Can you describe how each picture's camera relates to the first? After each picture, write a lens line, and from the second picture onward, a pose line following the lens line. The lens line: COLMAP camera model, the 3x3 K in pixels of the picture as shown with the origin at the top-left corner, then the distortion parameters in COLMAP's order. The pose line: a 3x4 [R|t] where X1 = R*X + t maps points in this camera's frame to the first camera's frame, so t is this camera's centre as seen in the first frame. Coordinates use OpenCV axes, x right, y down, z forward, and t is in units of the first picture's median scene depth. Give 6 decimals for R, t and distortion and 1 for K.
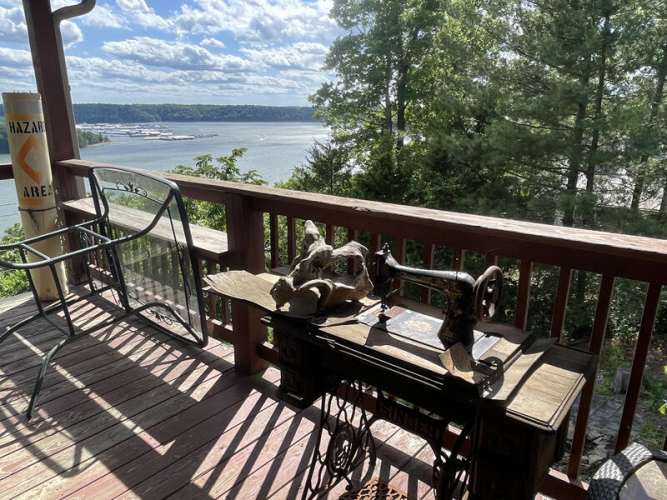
lens RADIAL K [[485.6, 0, 320.9], [0, 485.6, 250.9], [0, 0, 1]] dist [0.025759, -0.066164]
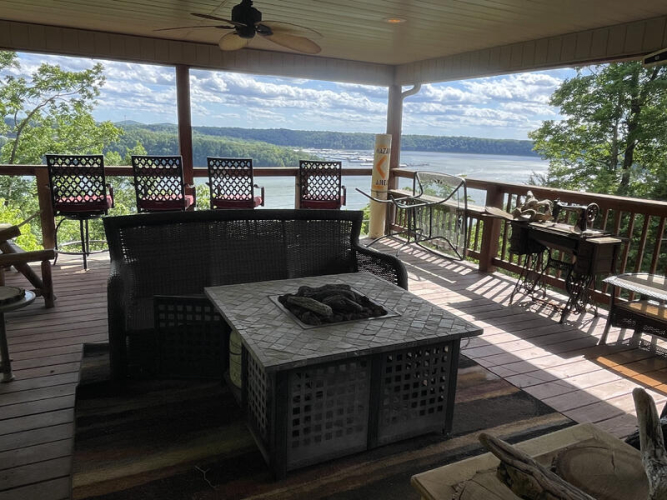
lens RADIAL K [[485.6, 0, 320.9], [0, 485.6, 250.9], [0, 0, 1]] dist [0.025759, -0.066164]
pose [[0.914007, 0.122849, -0.386652, 0.000162], [-0.145094, 0.989000, -0.028758, 0.031713], [0.378865, 0.082386, 0.921777, -0.117134]]
